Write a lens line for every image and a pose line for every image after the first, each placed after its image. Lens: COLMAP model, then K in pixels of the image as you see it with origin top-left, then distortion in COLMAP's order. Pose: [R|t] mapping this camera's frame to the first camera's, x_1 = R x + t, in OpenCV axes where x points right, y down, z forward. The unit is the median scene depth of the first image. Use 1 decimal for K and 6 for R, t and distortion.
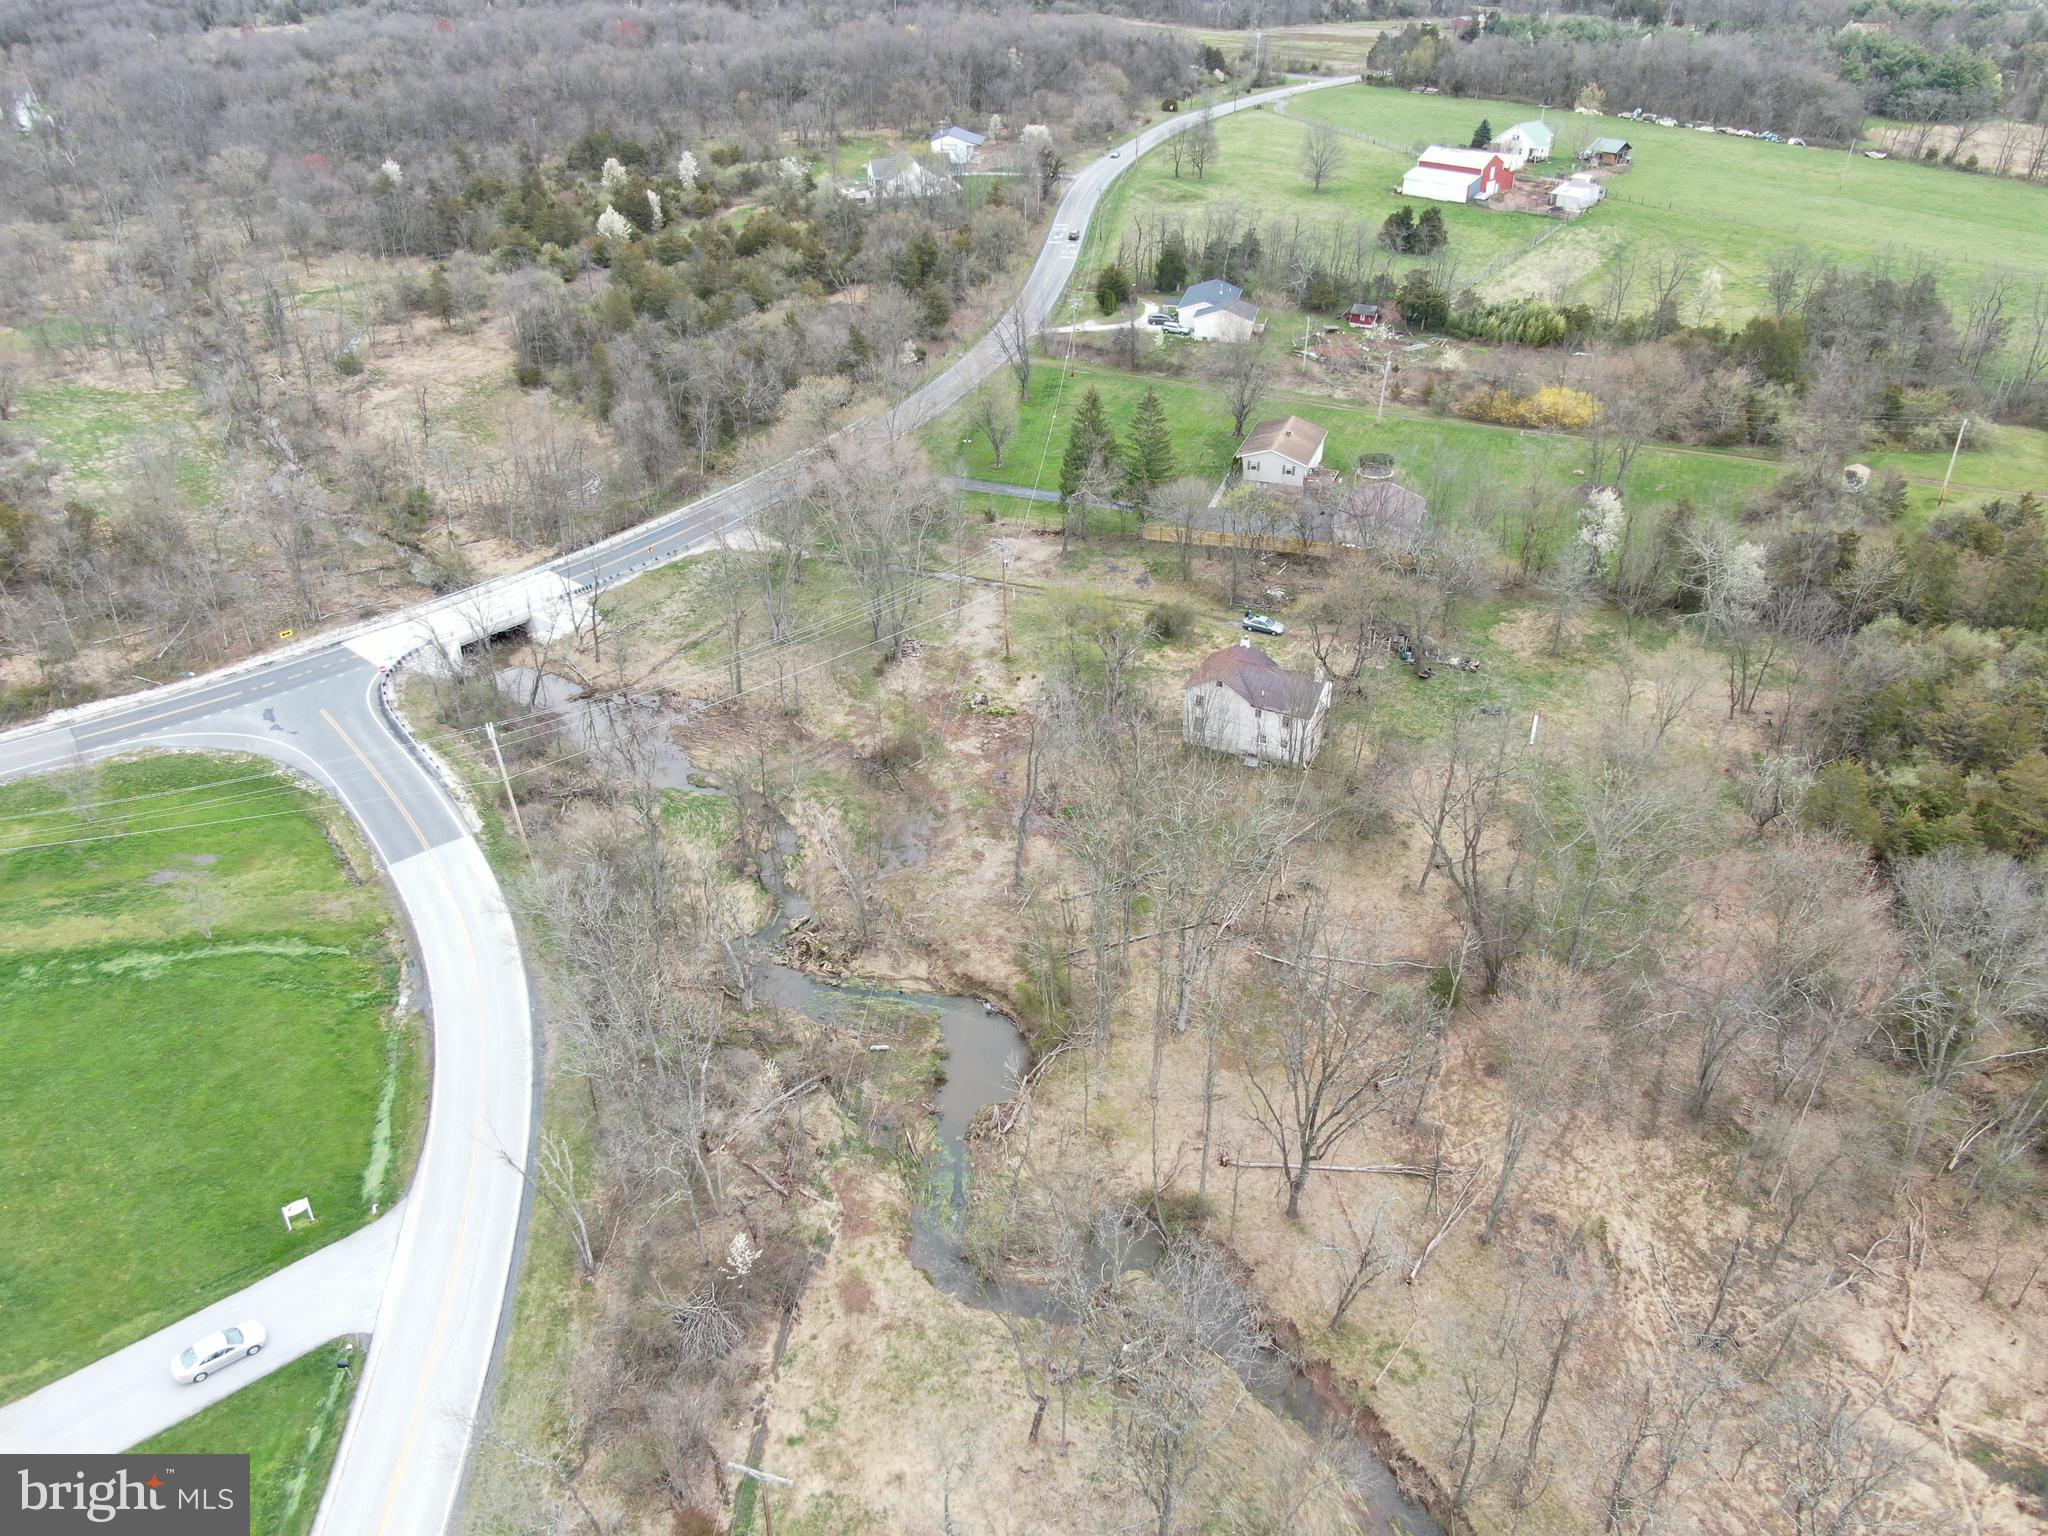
lens RADIAL K [[1474.2, 0, 1023.5], [0, 1474.2, 762.7], [0, 0, 1]] dist [-0.022573, 0.011665]
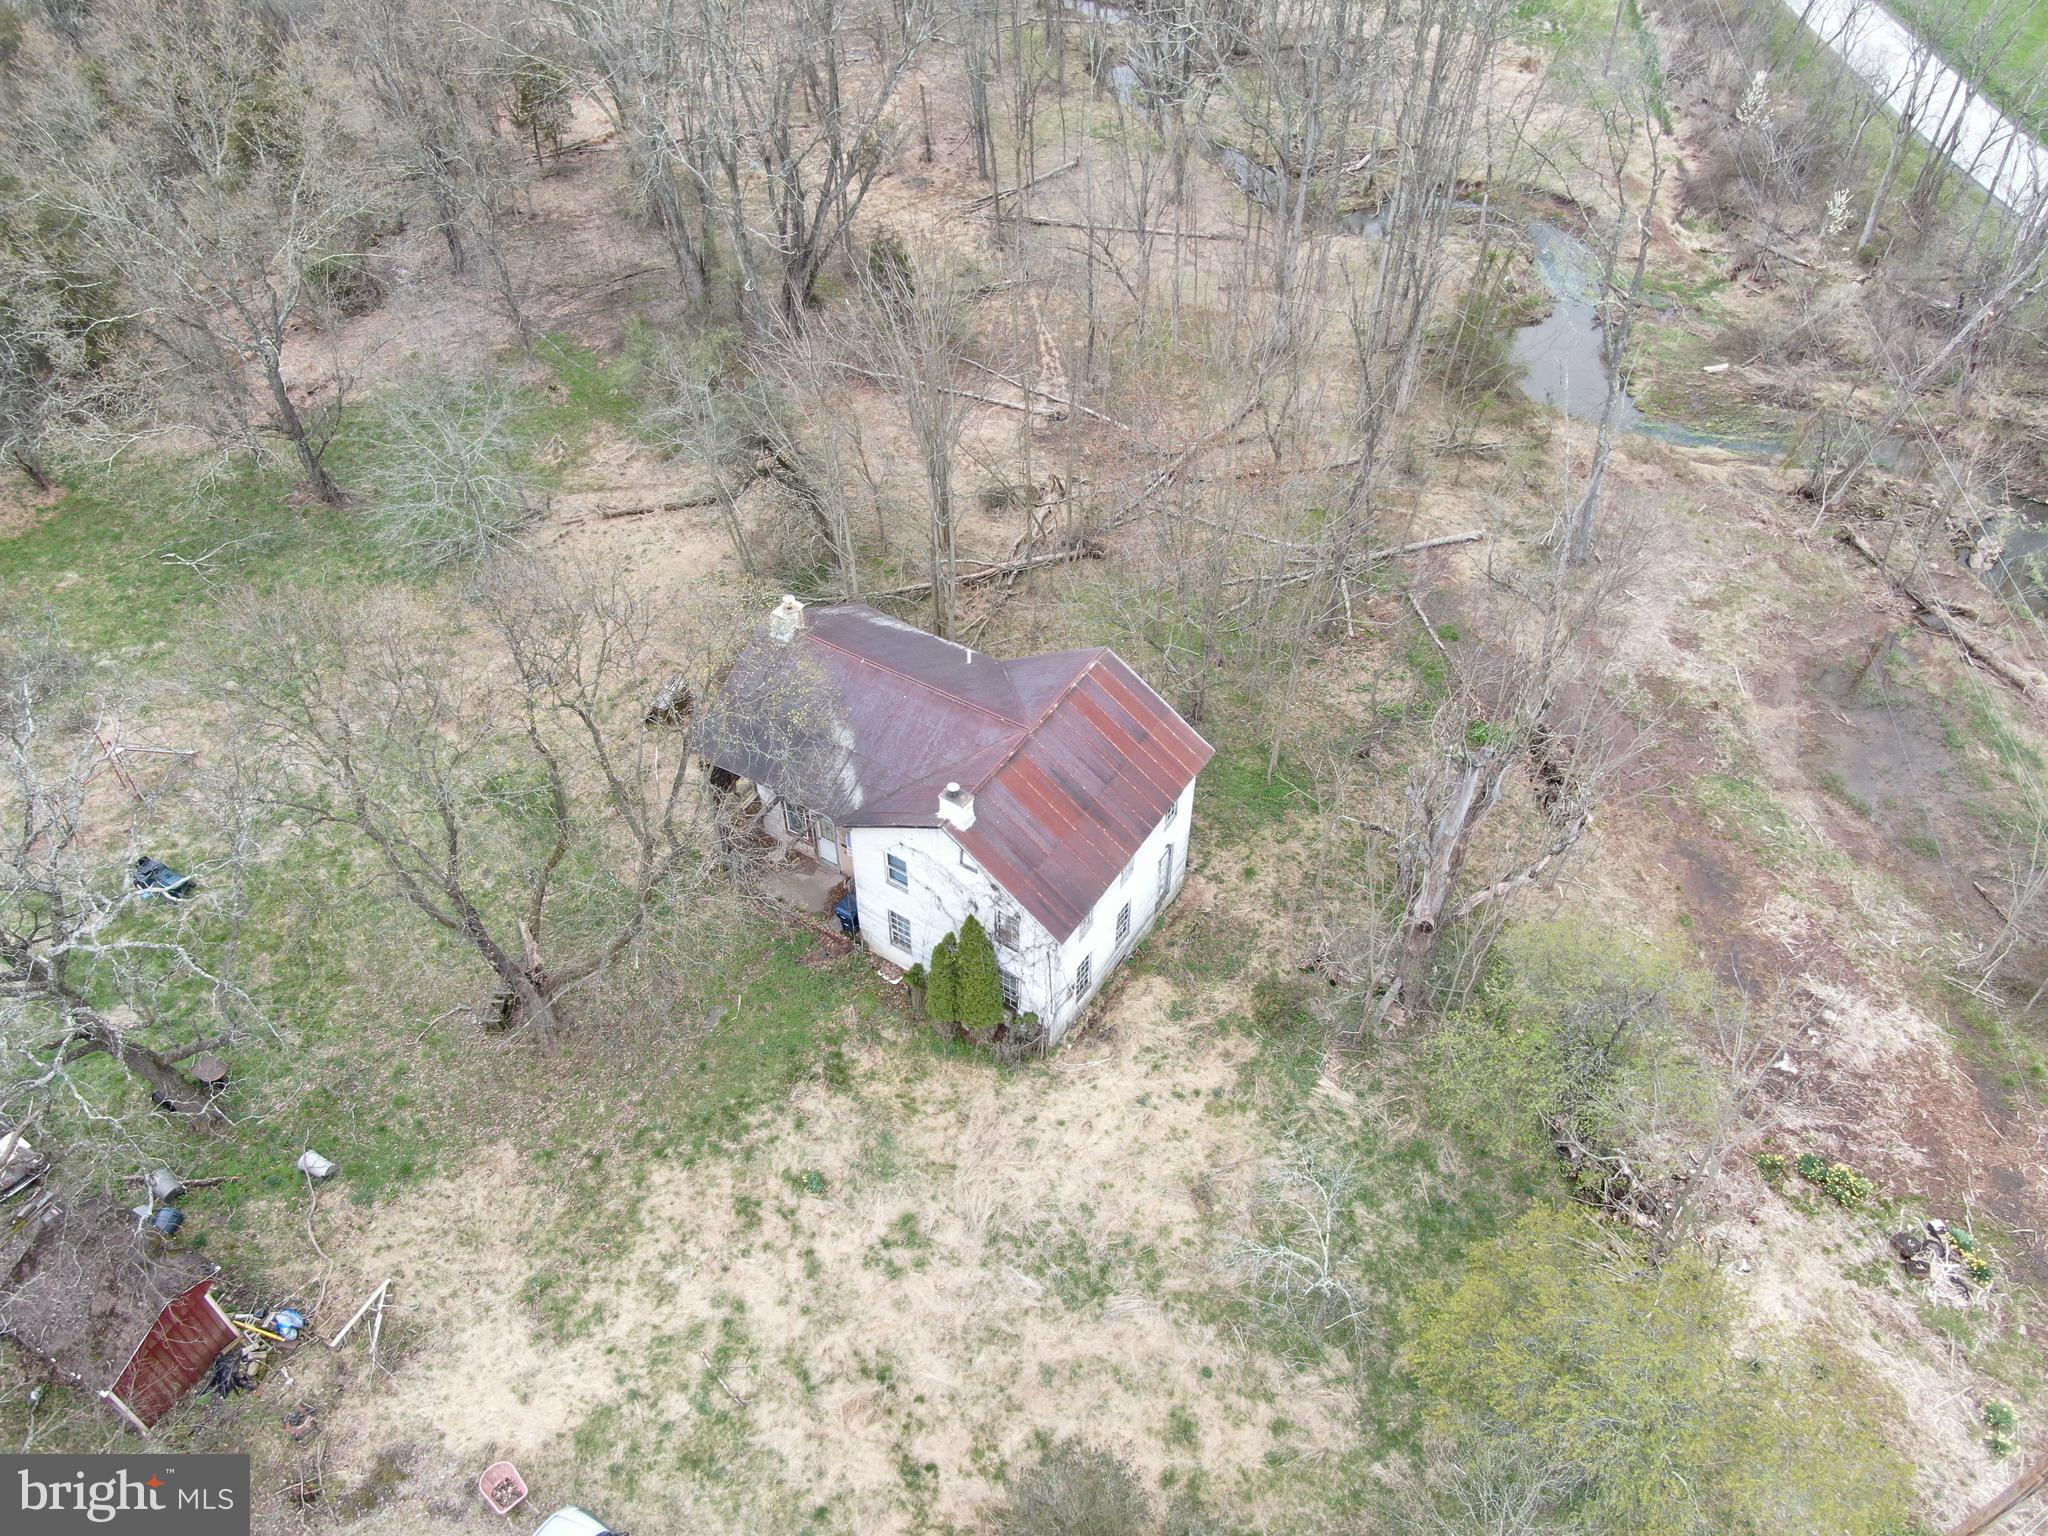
lens RADIAL K [[1474.2, 0, 1023.5], [0, 1474.2, 762.7], [0, 0, 1]] dist [-0.022573, 0.011665]
pose [[-0.993692, -0.077662, 0.080900, 0.062868], [0.057980, 0.261710, 0.963403, -0.178391], [-0.095992, 0.962017, -0.255556, 0.563082]]
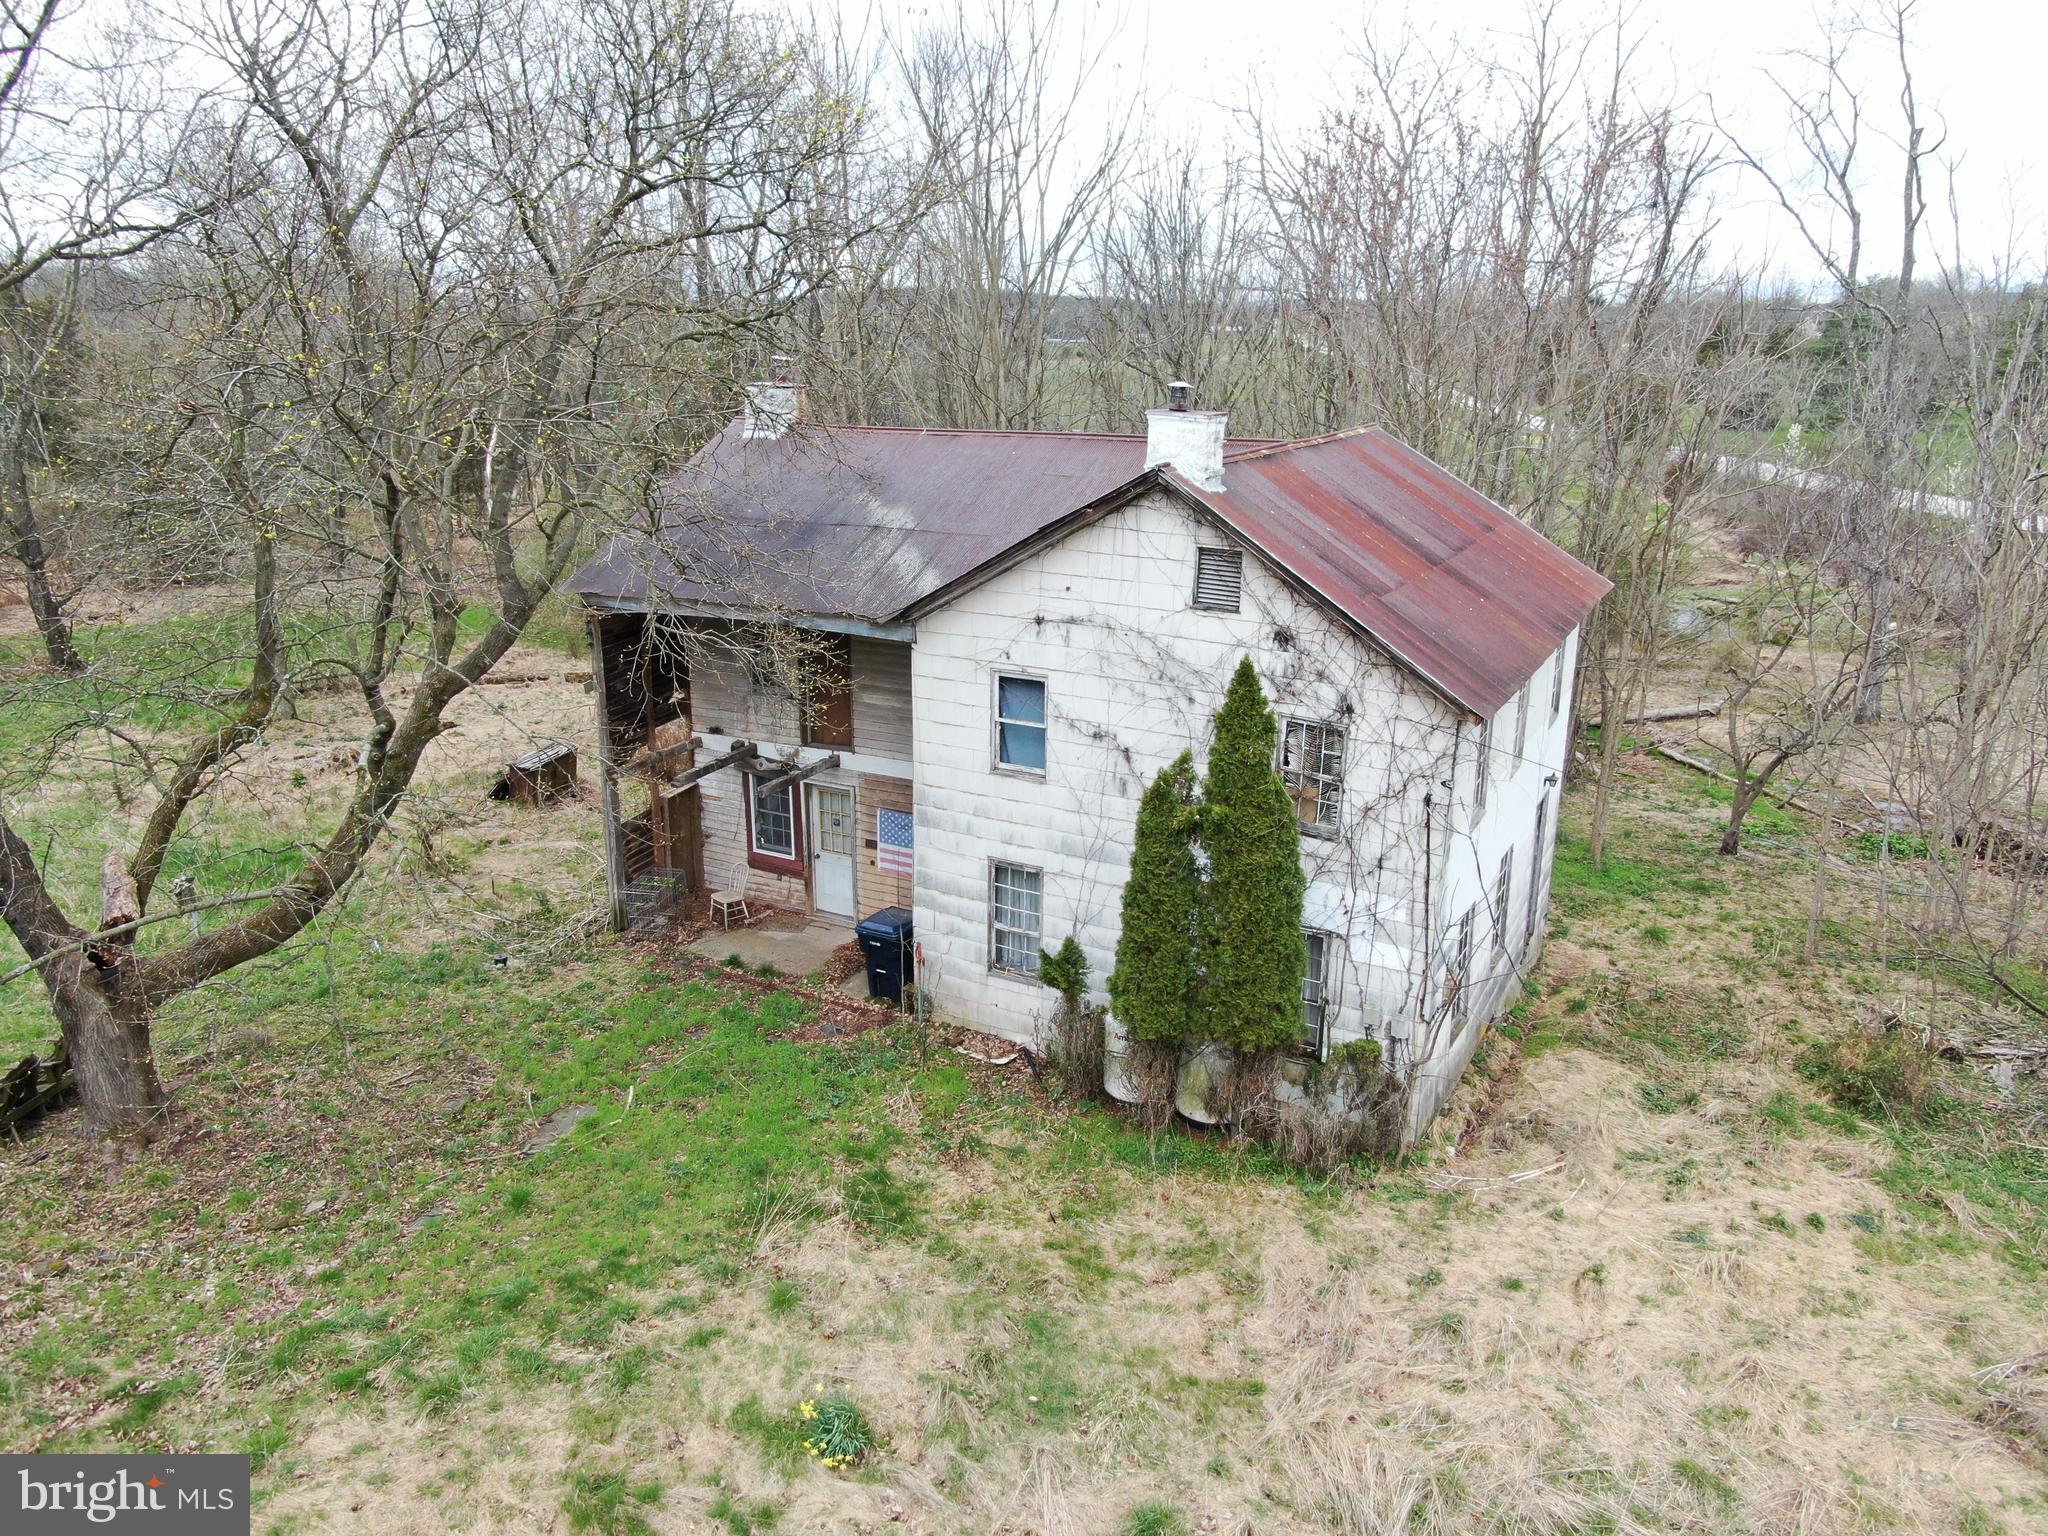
lens RADIAL K [[1474.2, 0, 1023.5], [0, 1474.2, 762.7], [0, 0, 1]] dist [-0.022573, 0.011665]
pose [[-0.998792, -0.017107, 0.046071, 0.083686], [0.022611, 0.672377, 0.739863, -0.079548], [-0.043634, 0.740011, -0.671178, 0.582105]]
